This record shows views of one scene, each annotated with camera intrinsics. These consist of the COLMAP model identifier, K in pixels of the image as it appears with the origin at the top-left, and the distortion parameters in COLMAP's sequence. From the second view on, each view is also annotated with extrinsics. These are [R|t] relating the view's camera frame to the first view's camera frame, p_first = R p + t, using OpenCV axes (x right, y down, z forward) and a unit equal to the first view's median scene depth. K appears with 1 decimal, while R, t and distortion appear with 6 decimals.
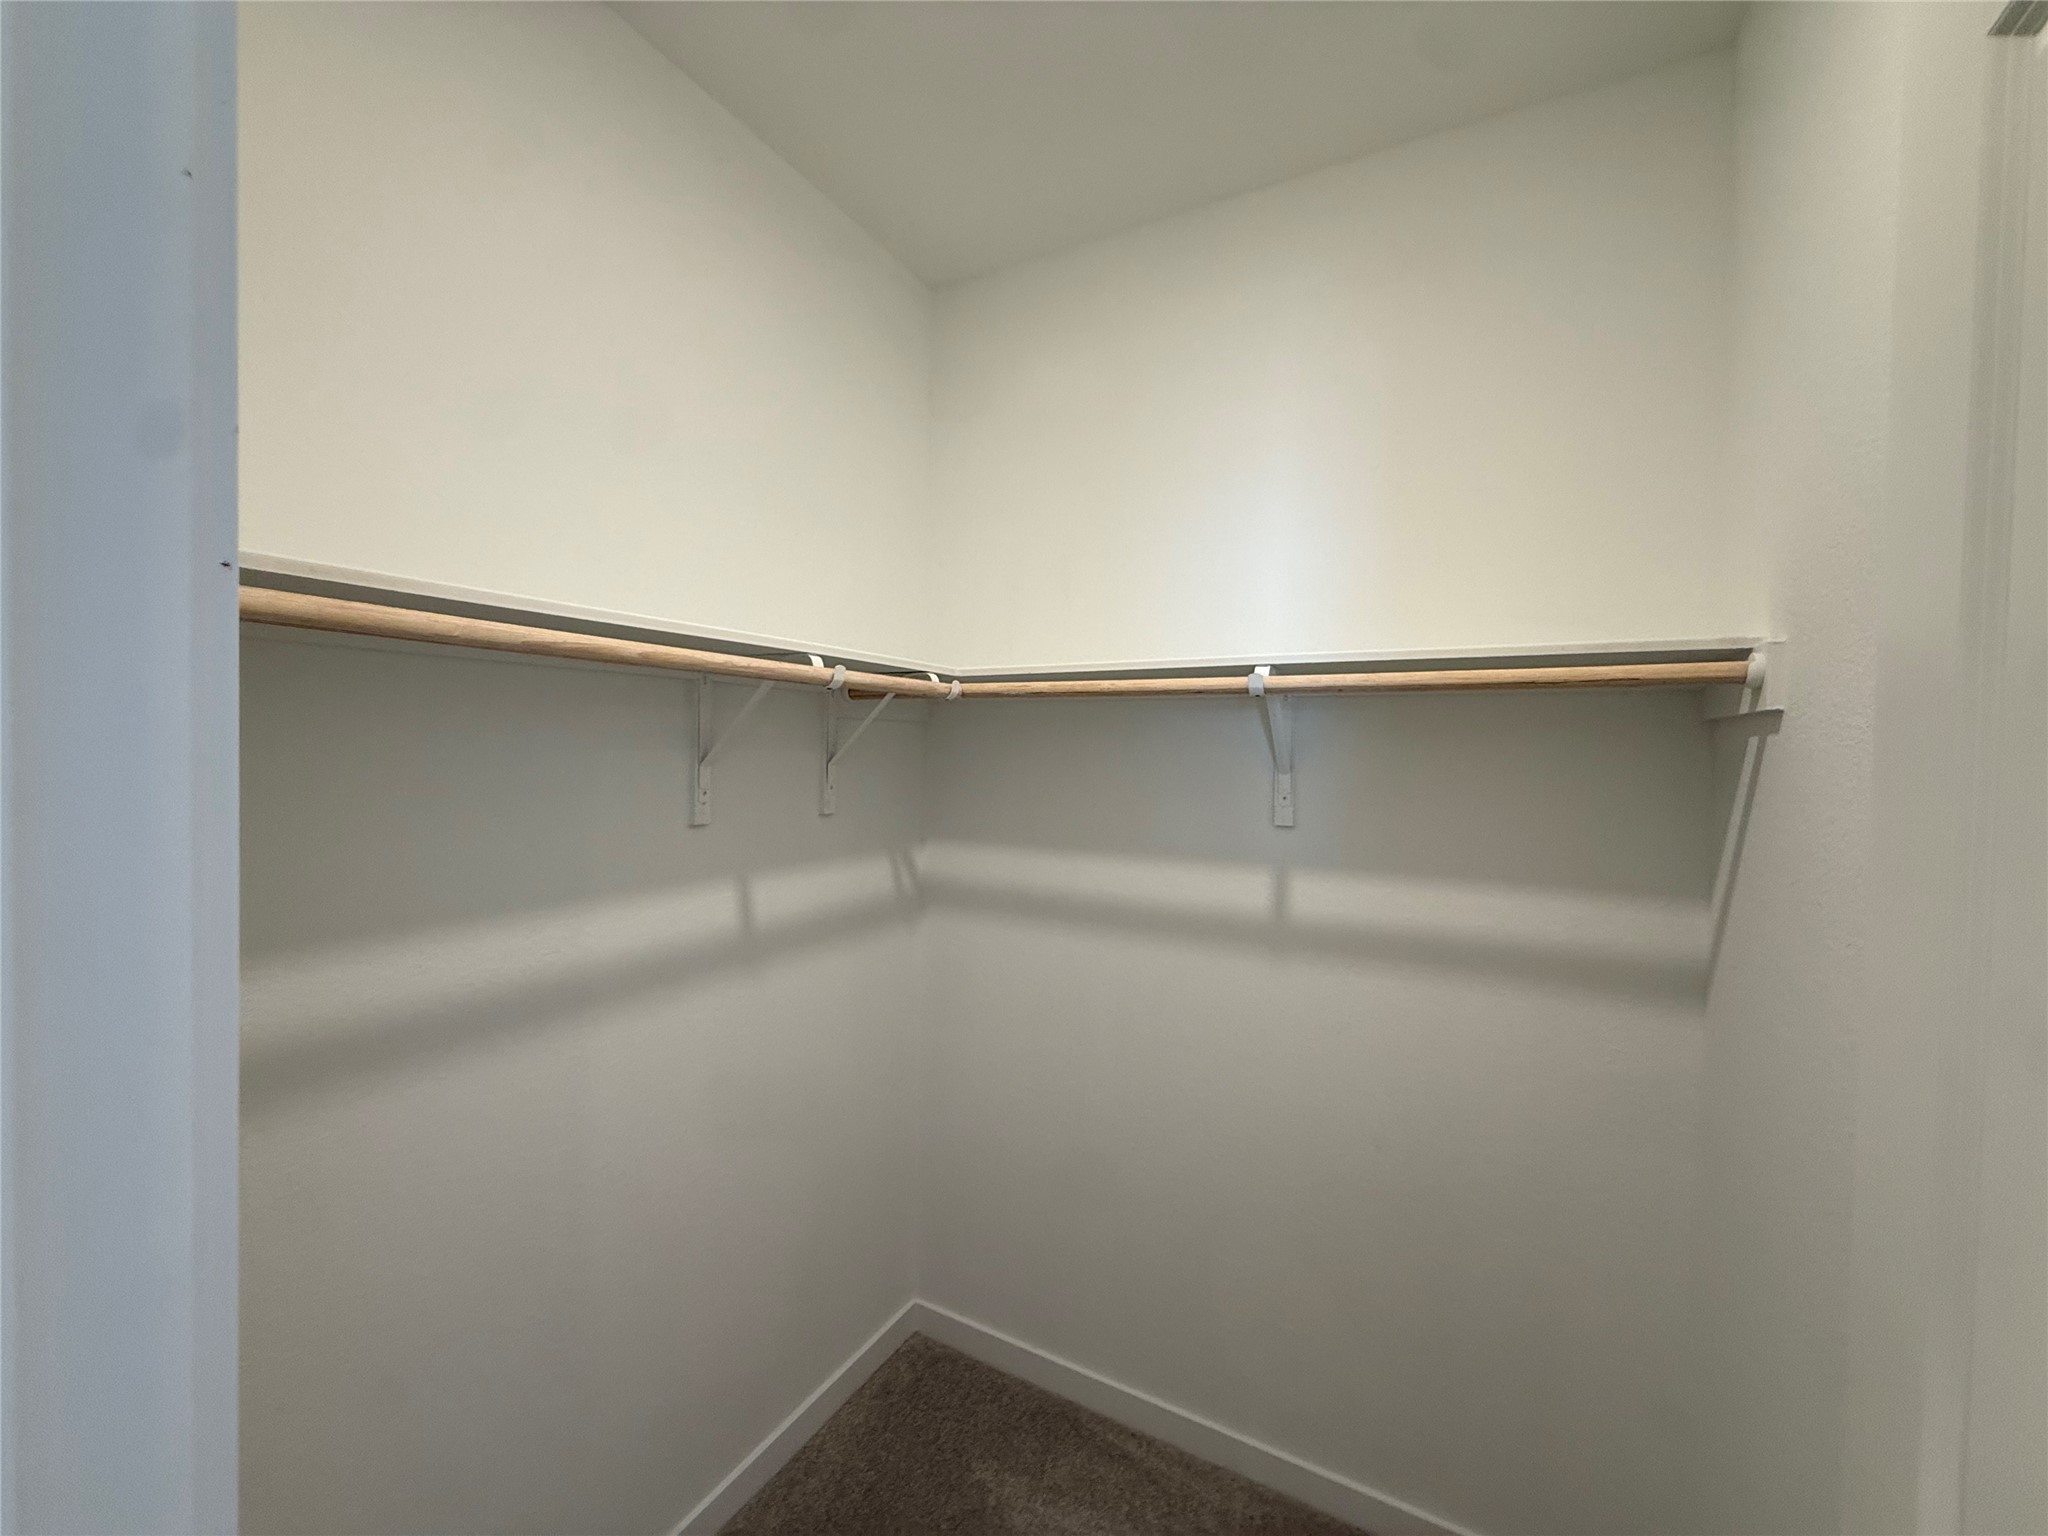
lens RADIAL K [[822.9, 0, 1022.1], [0, 822.9, 766.5], [0, 0, 1]] dist [0.000747, -0.000242]
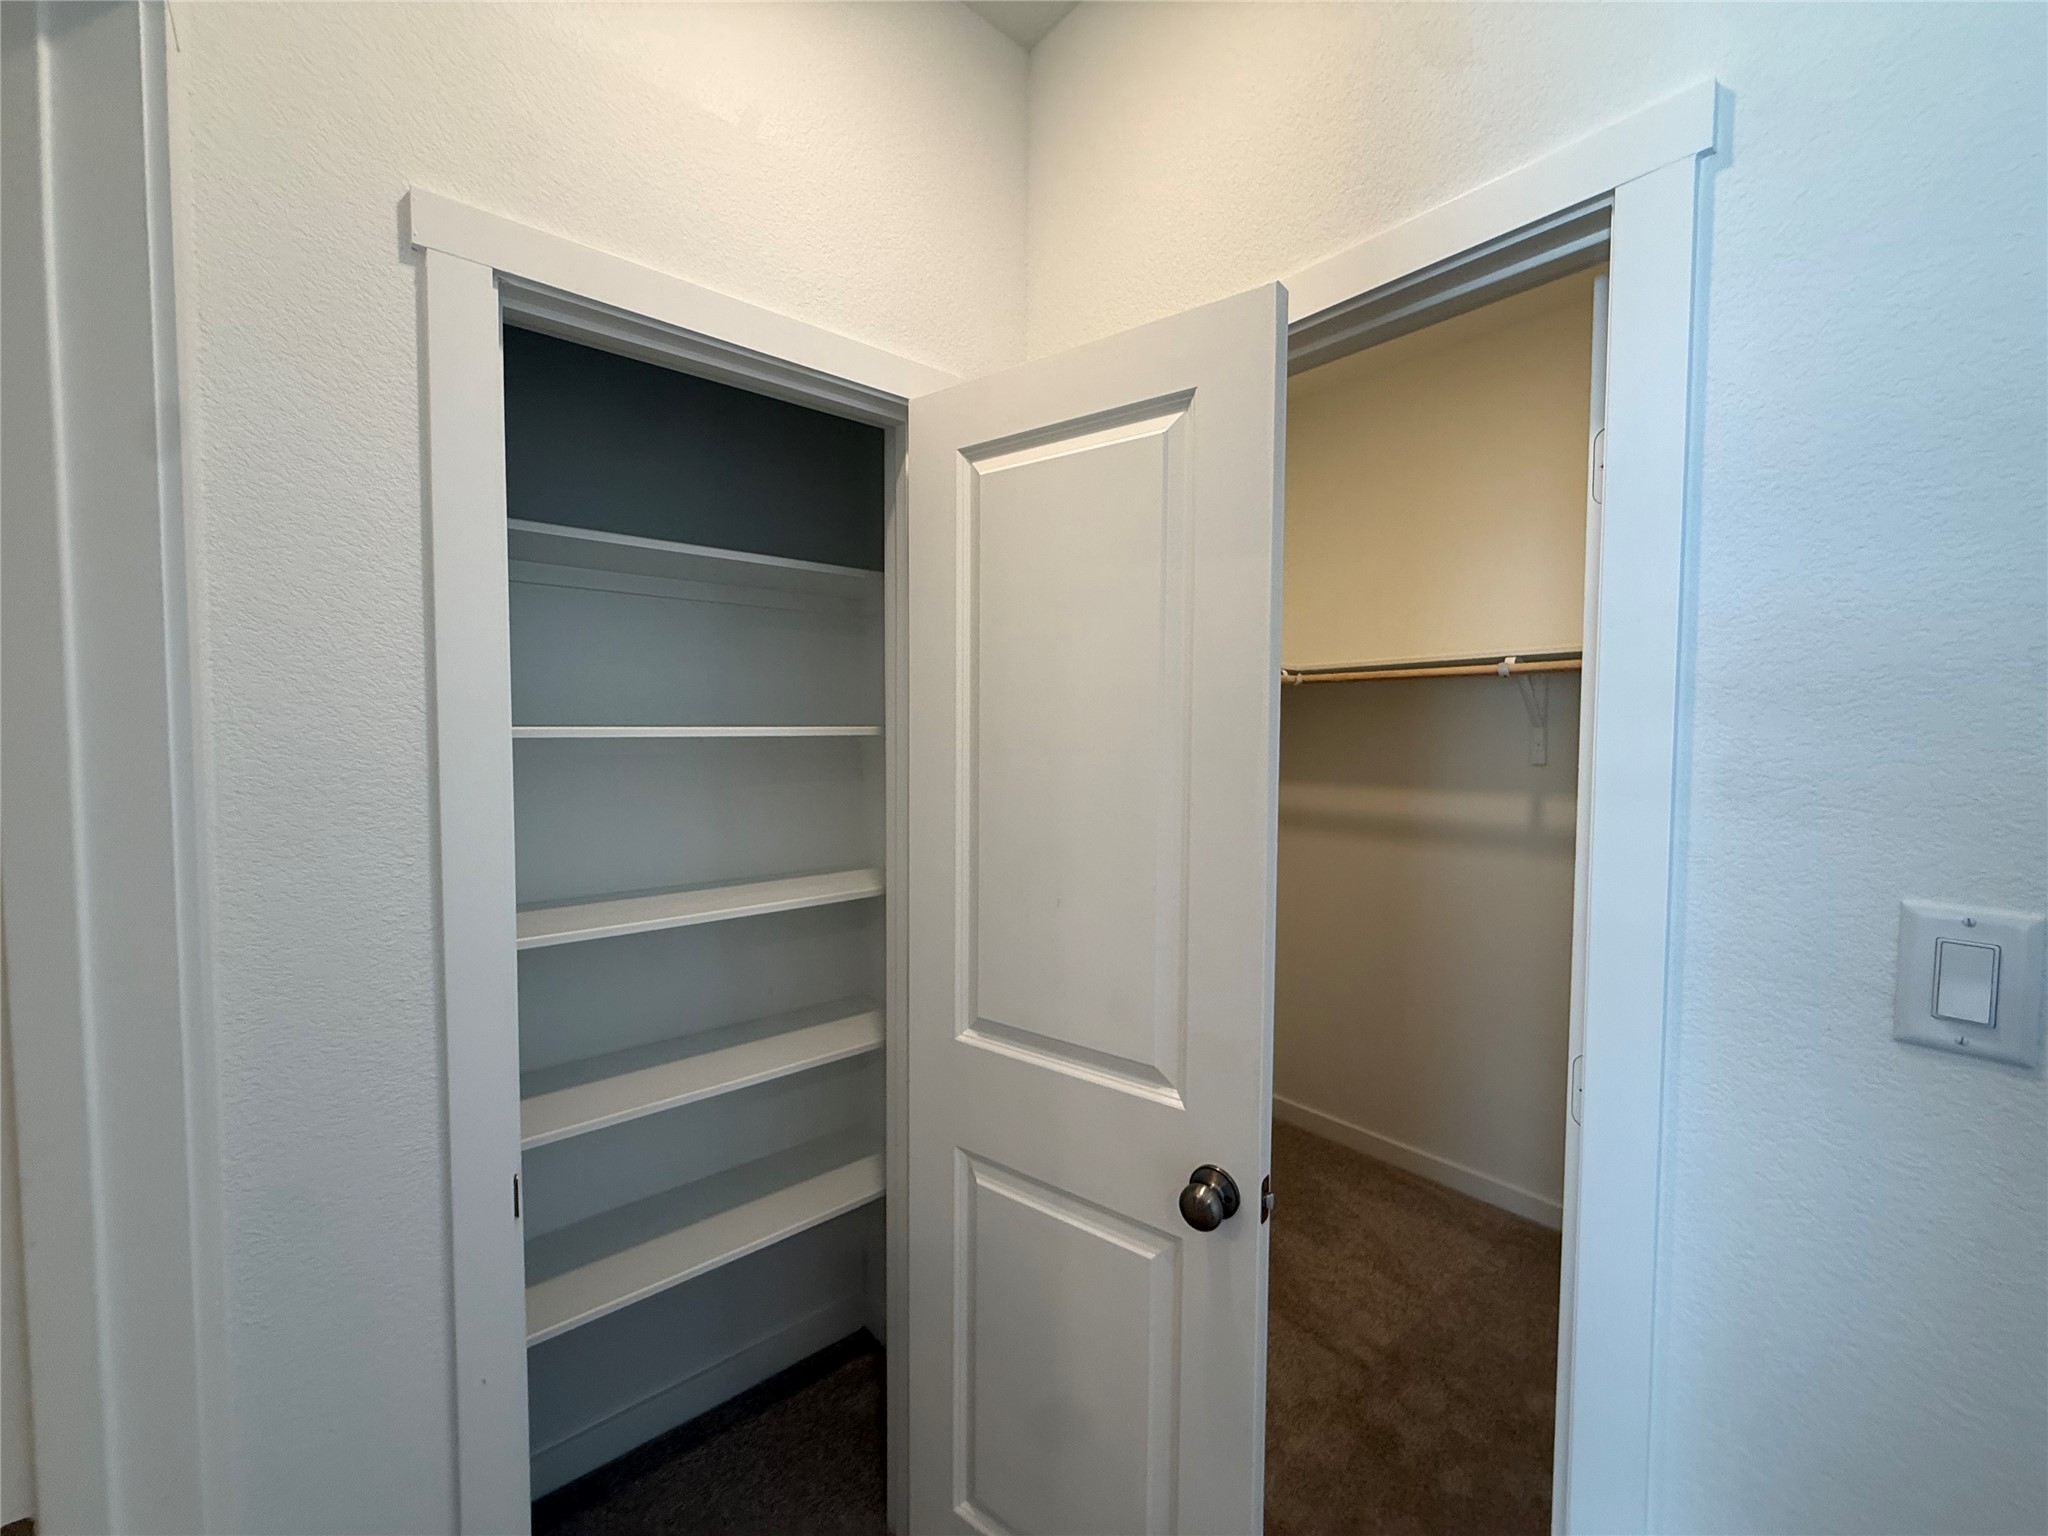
lens RADIAL K [[822.9, 0, 1014.7], [0, 822.9, 758.4], [0, 0, 1]] dist [0.000747, -0.000242]
pose [[0.932492, 0.002494, -0.361182, -0.025019], [-0.005173, 0.999966, -0.006450, 0.085409], [0.361154, 0.007883, 0.932473, -0.799466]]
